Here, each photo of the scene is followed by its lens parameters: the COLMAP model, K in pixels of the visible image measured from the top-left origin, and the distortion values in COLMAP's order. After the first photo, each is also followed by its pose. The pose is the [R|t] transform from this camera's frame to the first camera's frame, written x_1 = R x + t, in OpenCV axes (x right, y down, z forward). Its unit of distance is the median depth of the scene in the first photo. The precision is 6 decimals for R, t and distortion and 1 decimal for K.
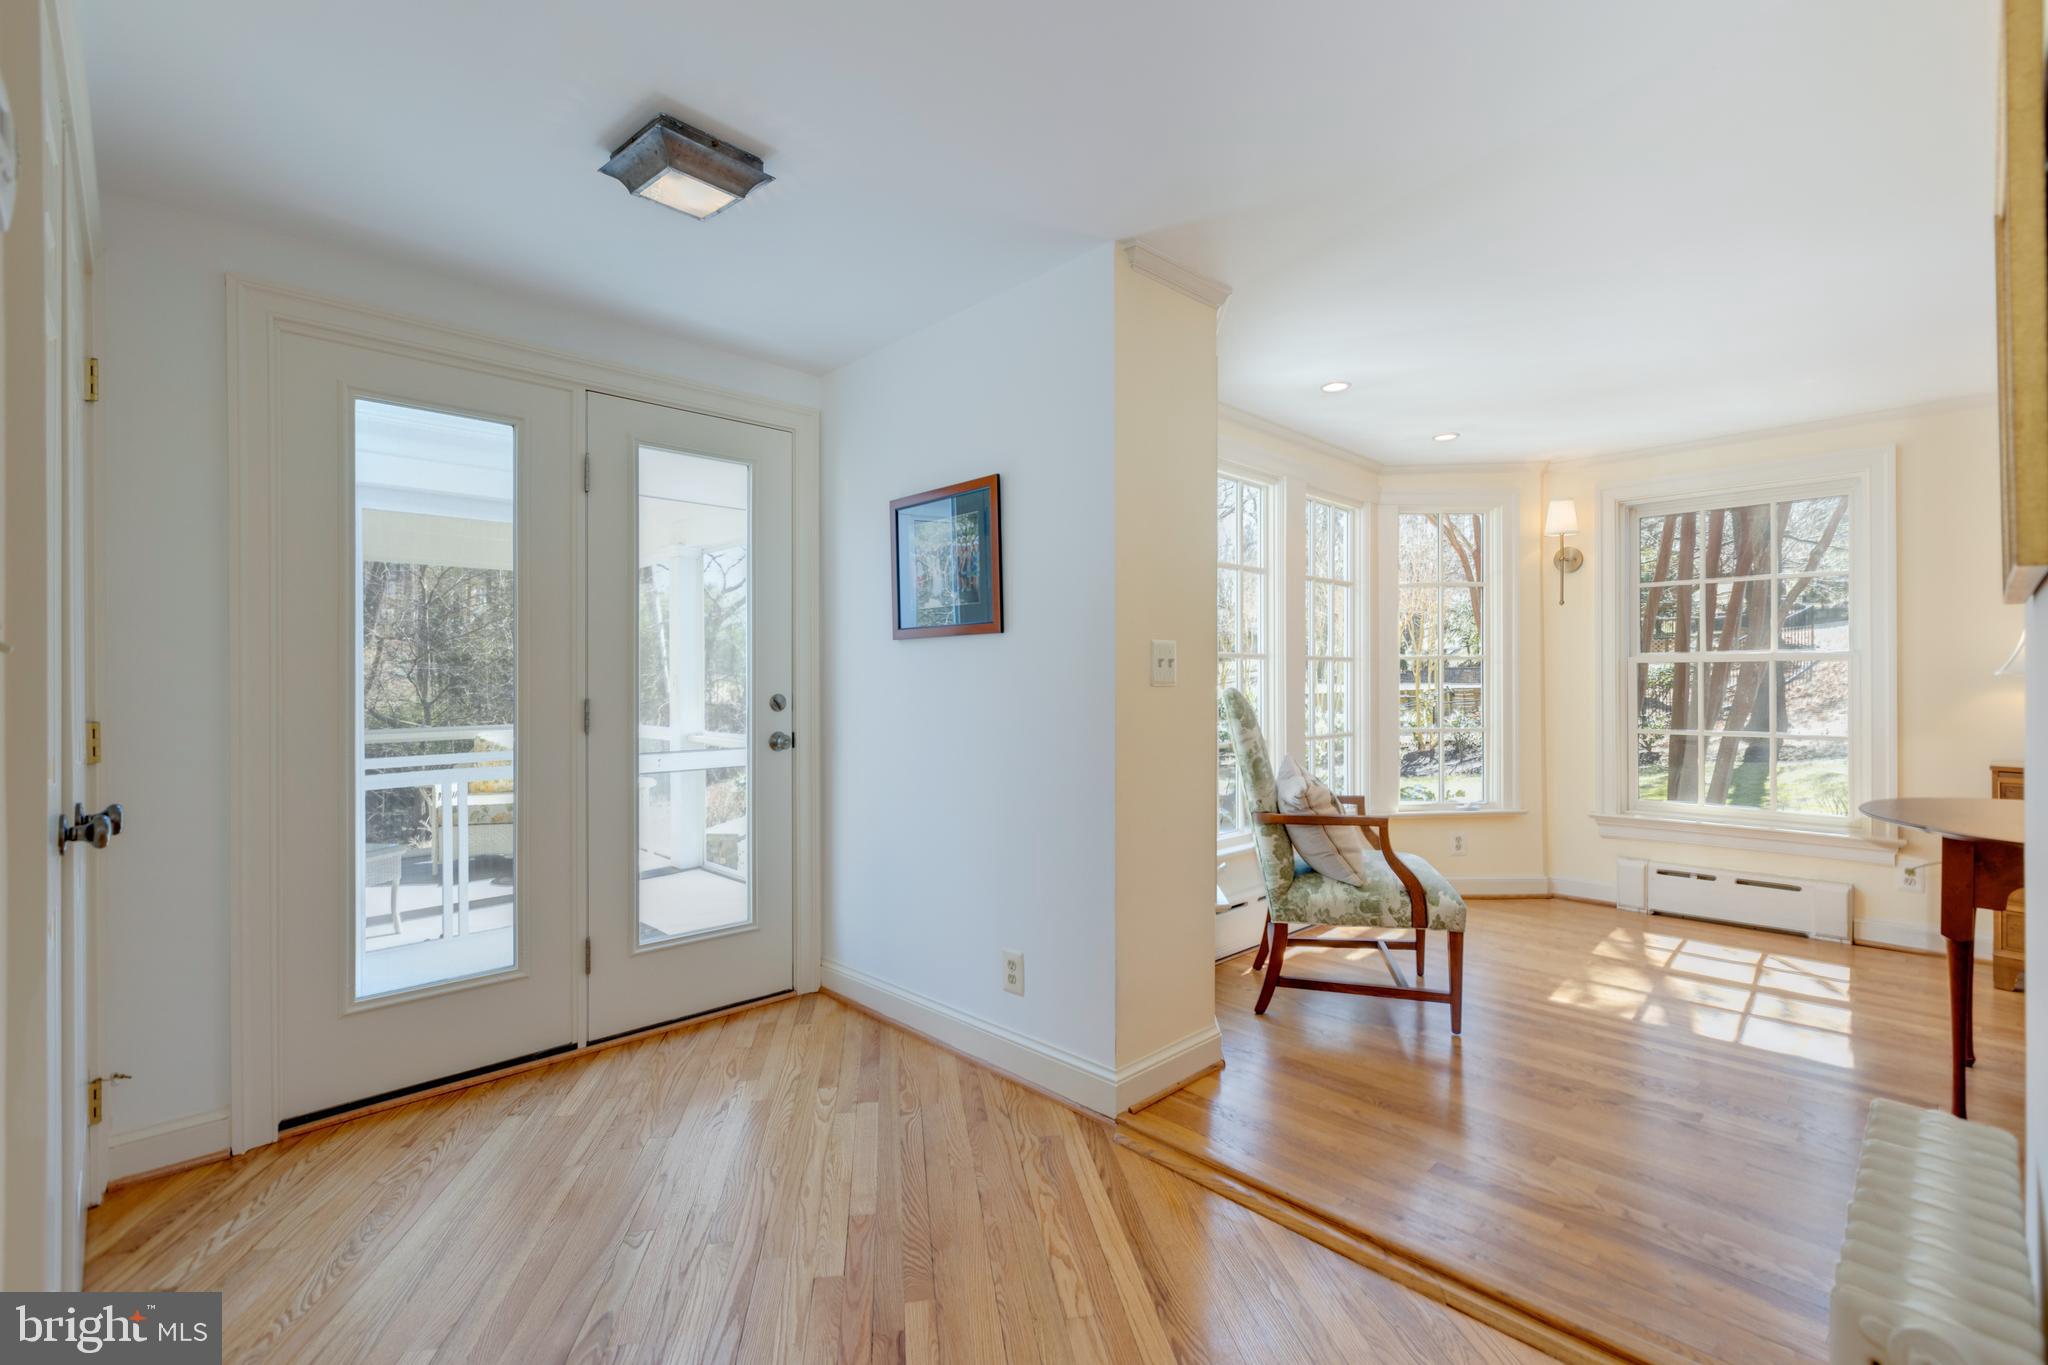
lens RADIAL K [[889.4, 0, 1034.3], [0, 889.4, 686.5], [0, 0, 1]] dist [-0.015934, 0.000168]
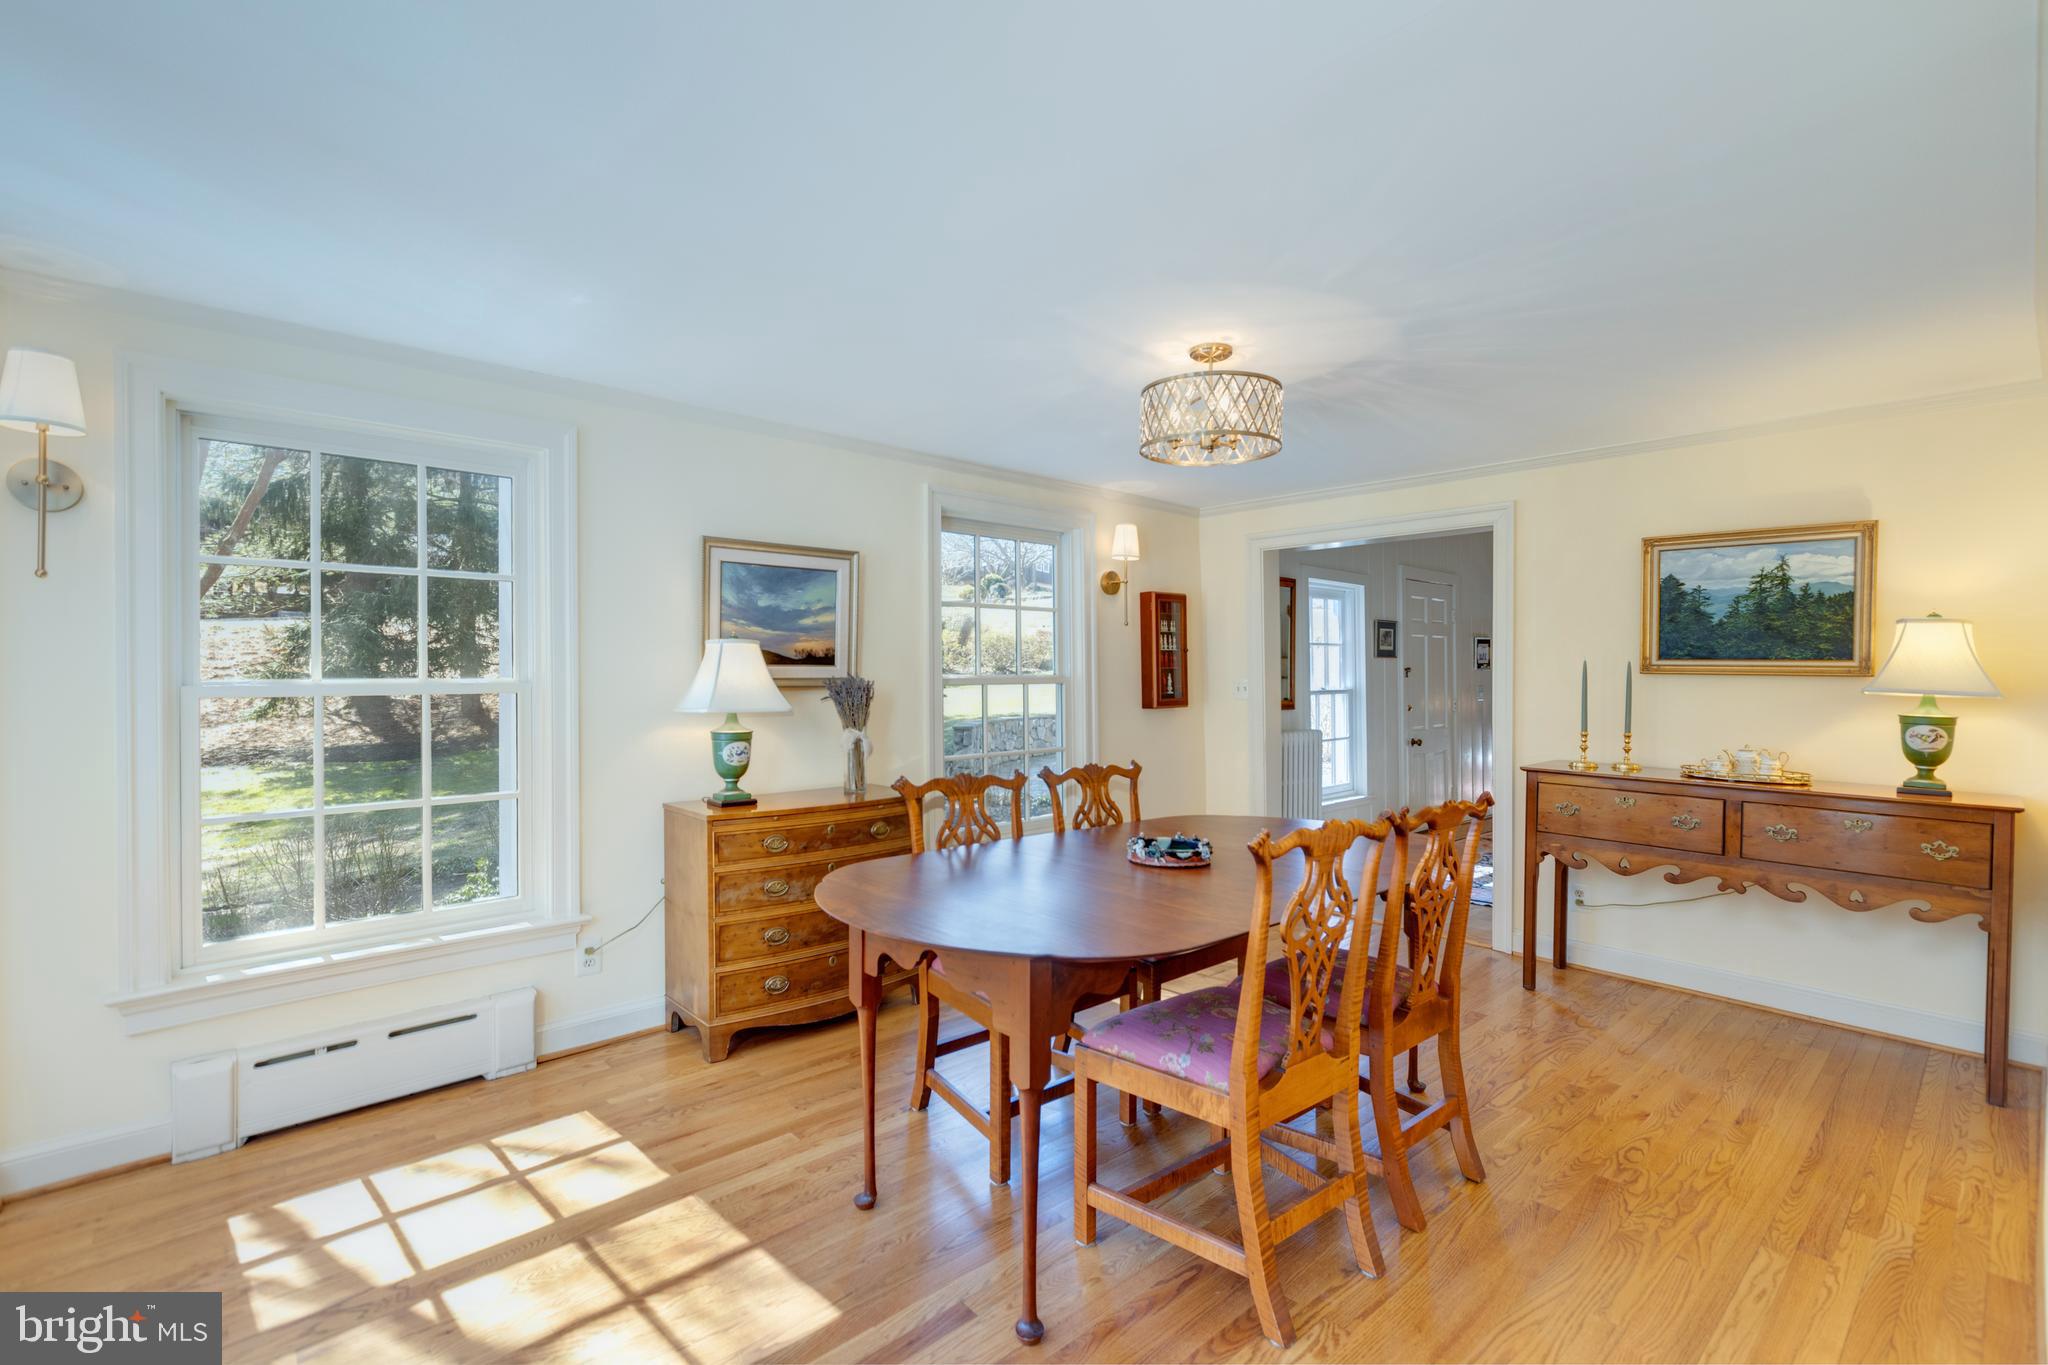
lens RADIAL K [[914.4, 0, 1035.5], [0, 914.4, 680.8], [0, 0, 1]] dist [0.001991, 0.000235]
pose [[0.022132, -0.001479, 0.999754, 0.224619], [0.005446, 0.999984, 0.001359, -0.065427], [-0.999740, 0.005415, 0.022140, 0.850698]]
